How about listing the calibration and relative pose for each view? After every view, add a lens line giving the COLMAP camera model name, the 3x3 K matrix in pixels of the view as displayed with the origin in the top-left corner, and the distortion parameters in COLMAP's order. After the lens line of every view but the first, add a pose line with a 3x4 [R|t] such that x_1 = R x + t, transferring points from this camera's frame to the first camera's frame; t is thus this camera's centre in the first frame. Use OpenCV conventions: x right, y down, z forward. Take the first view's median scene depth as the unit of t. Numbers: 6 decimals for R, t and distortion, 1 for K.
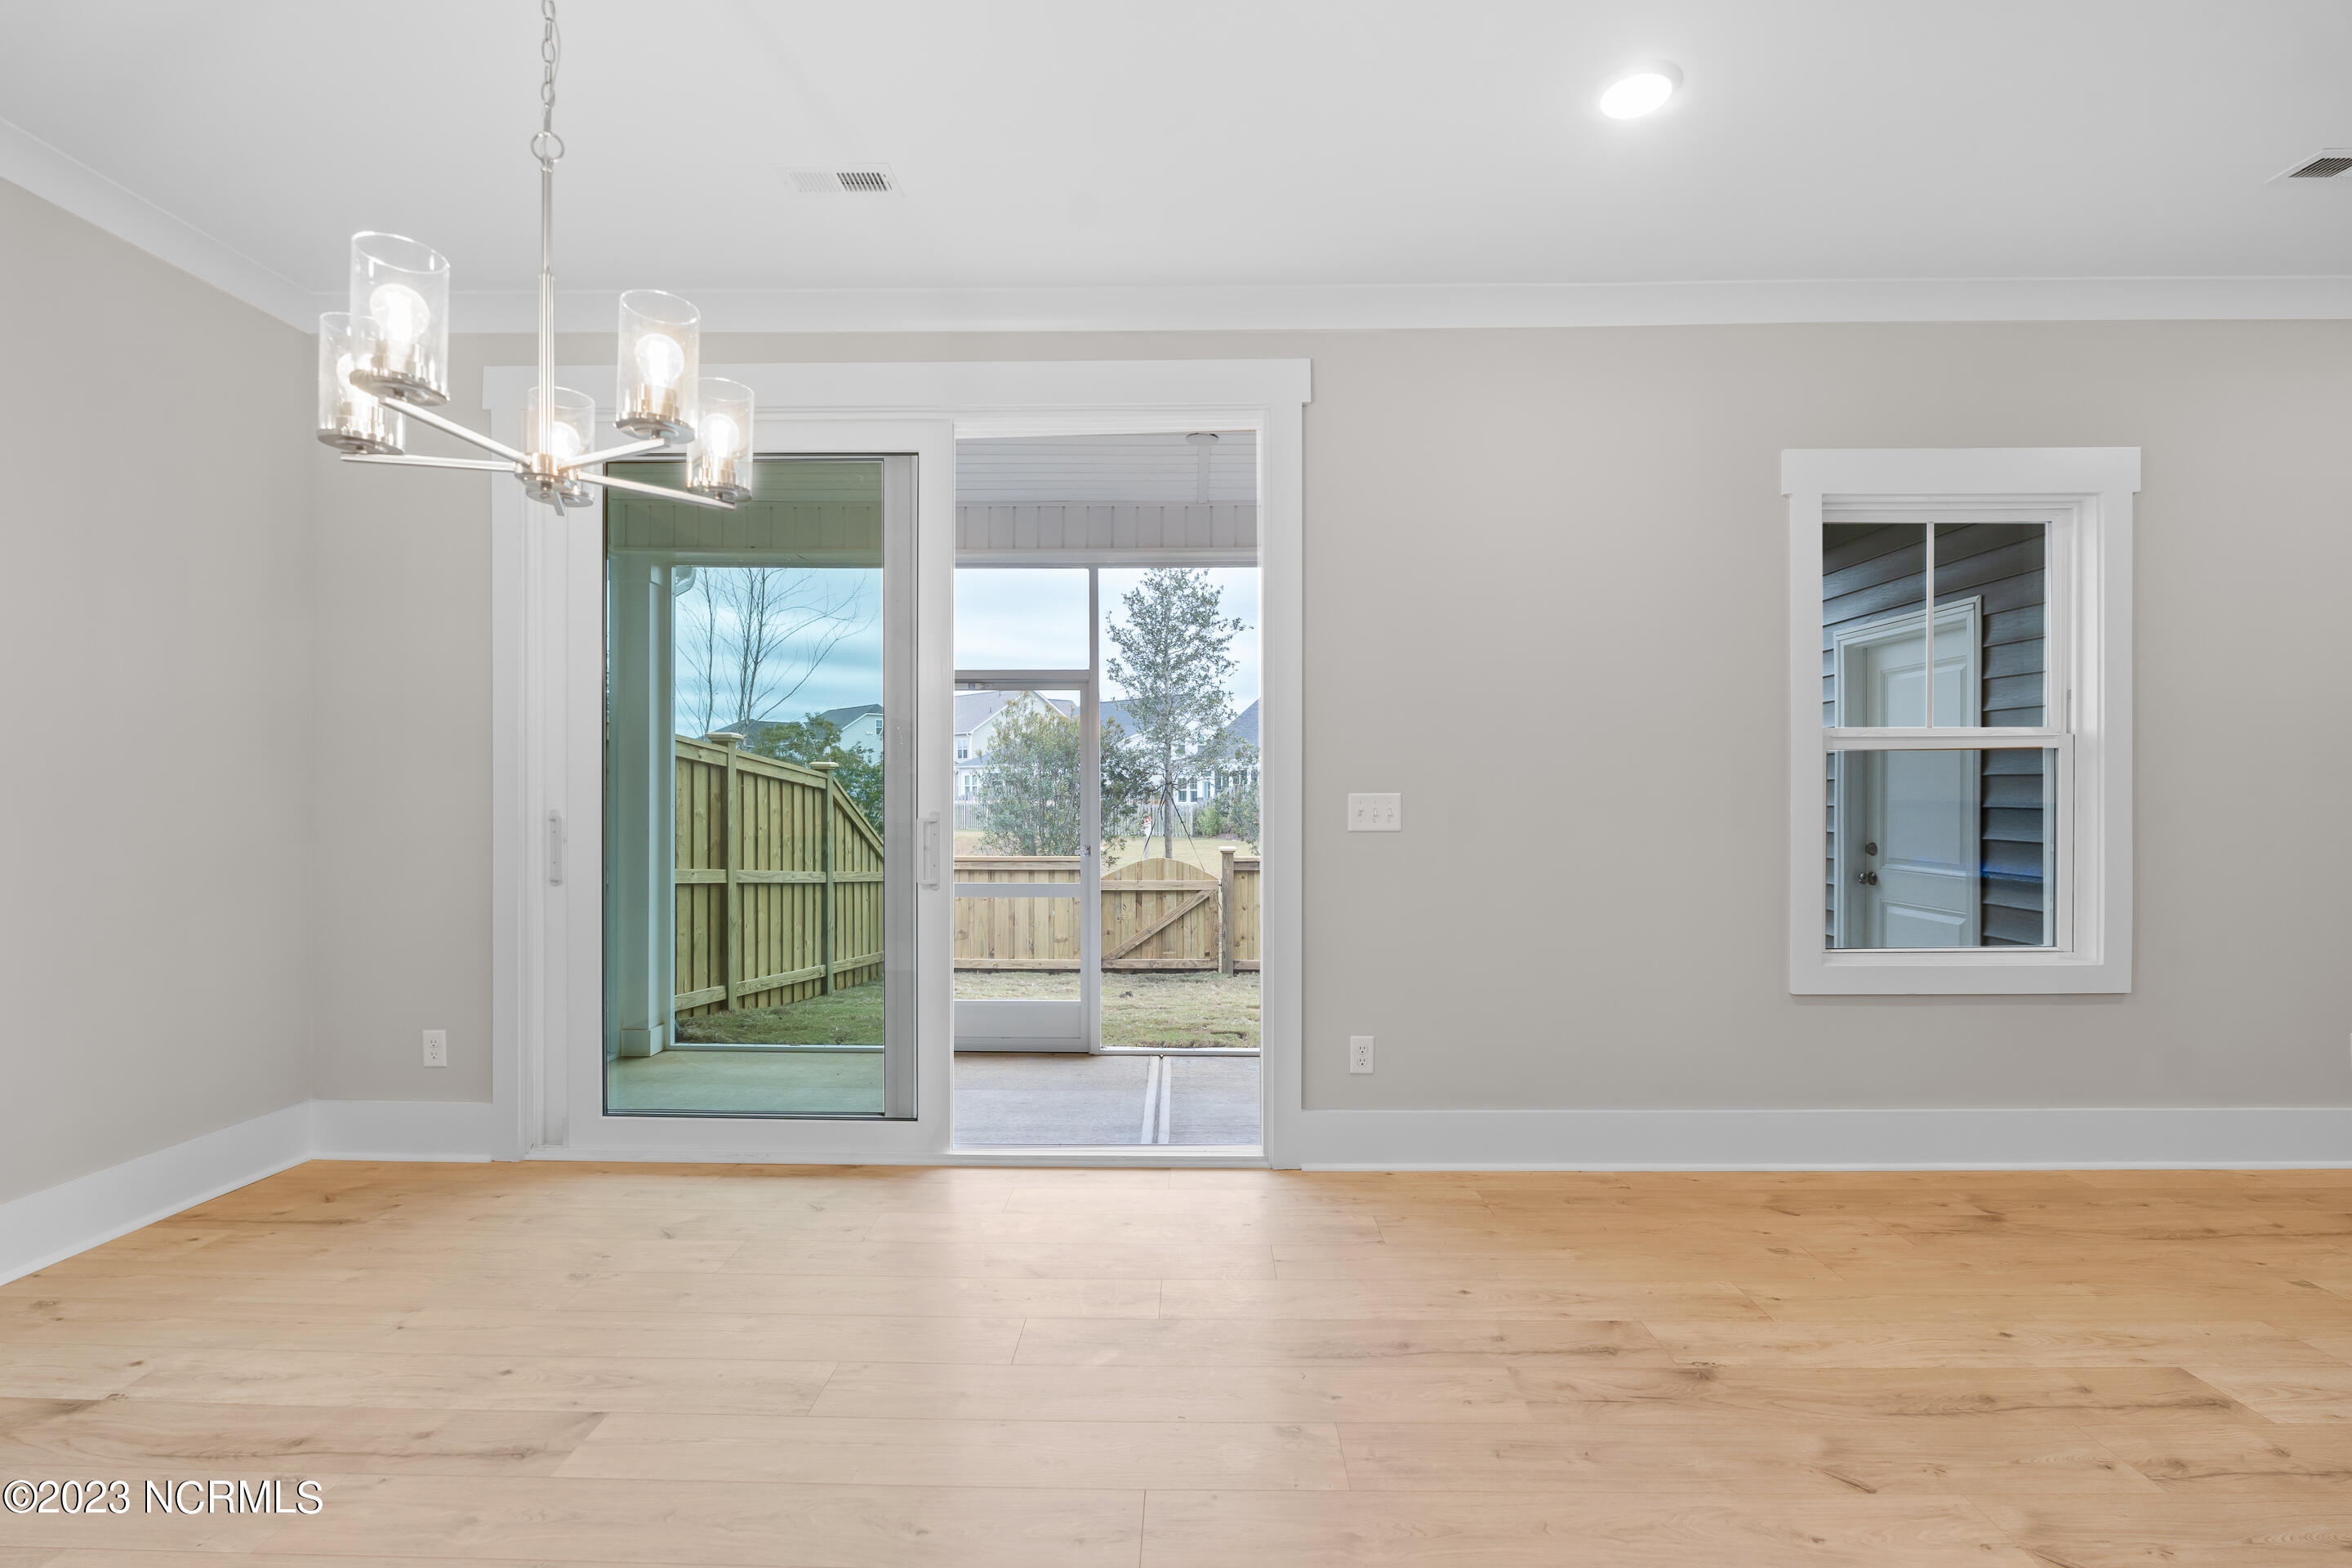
lens RADIAL K [[1060.6, 0, 1178.1], [0, 1060.6, 785.6], [0, 0, 1]] dist [-0.009366, 0.001098]
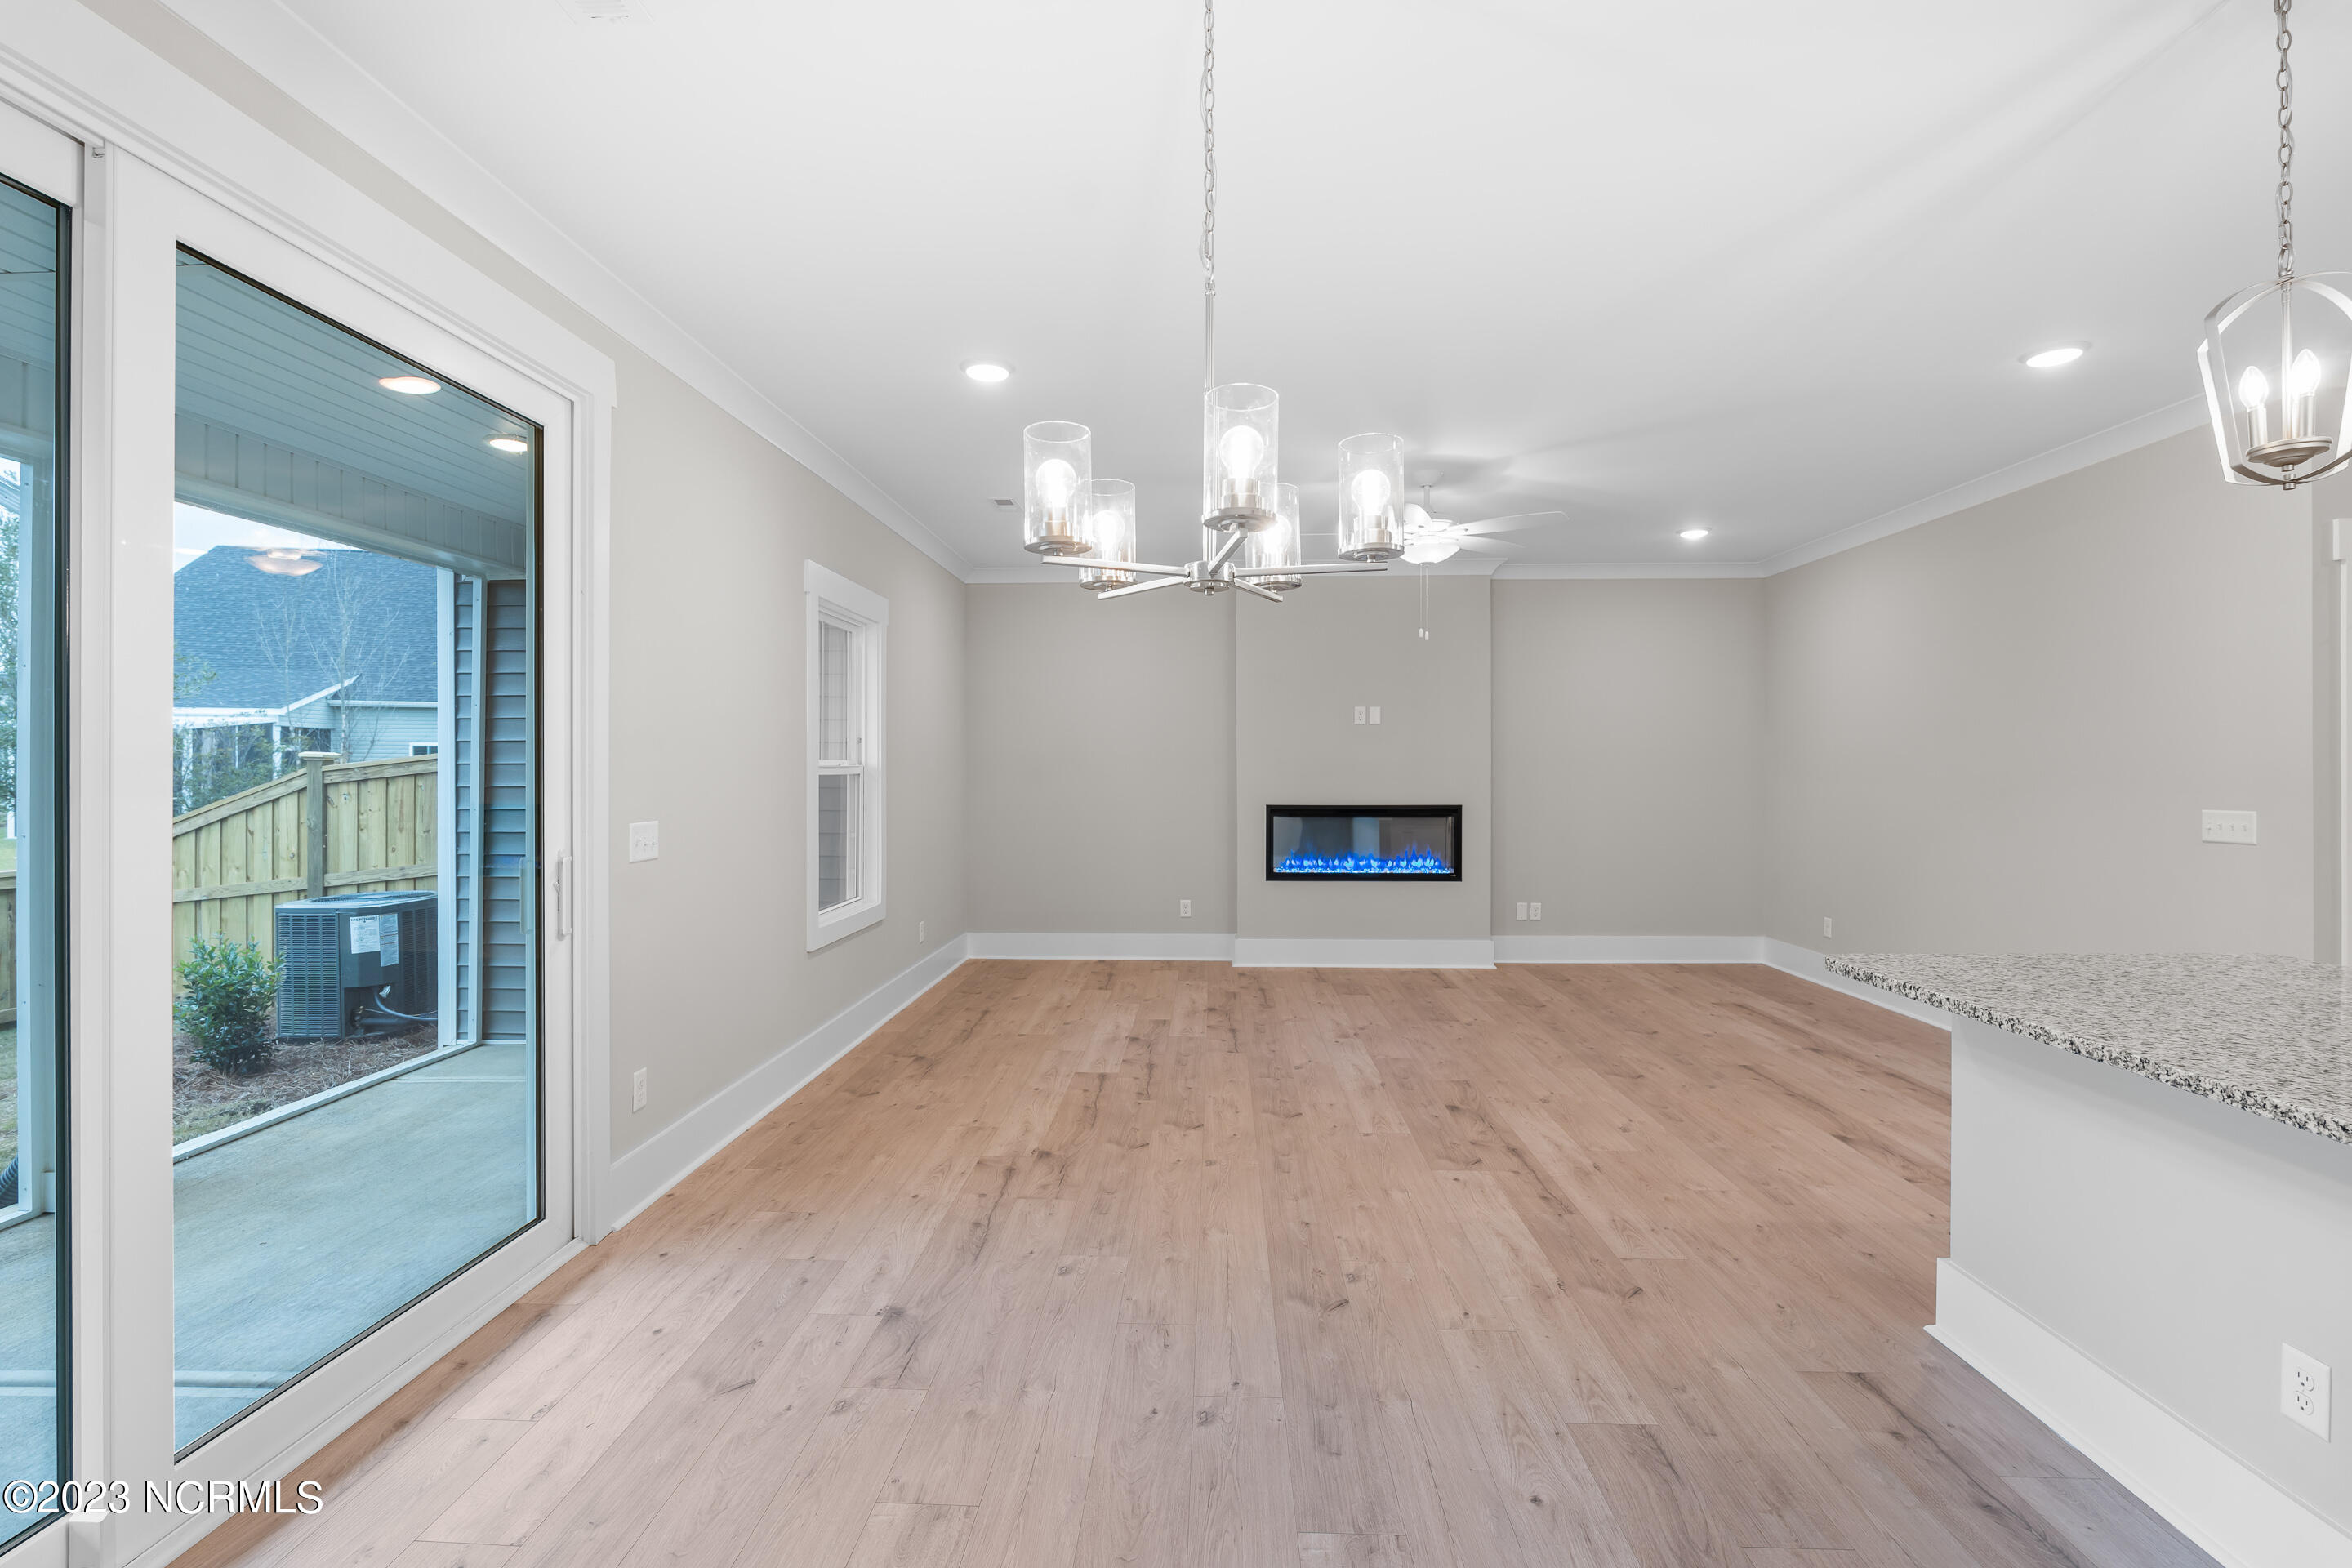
lens RADIAL K [[1060.6, 0, 1177.0], [0, 1060.6, 776.2], [0, 0, 1]] dist [-0.009366, 0.001098]
pose [[0.021527, -0.006620, 0.999746, -1.170944], [-0.005936, 0.999960, 0.006749, -0.067978], [-0.999751, -0.006080, 0.021487, 0.717932]]
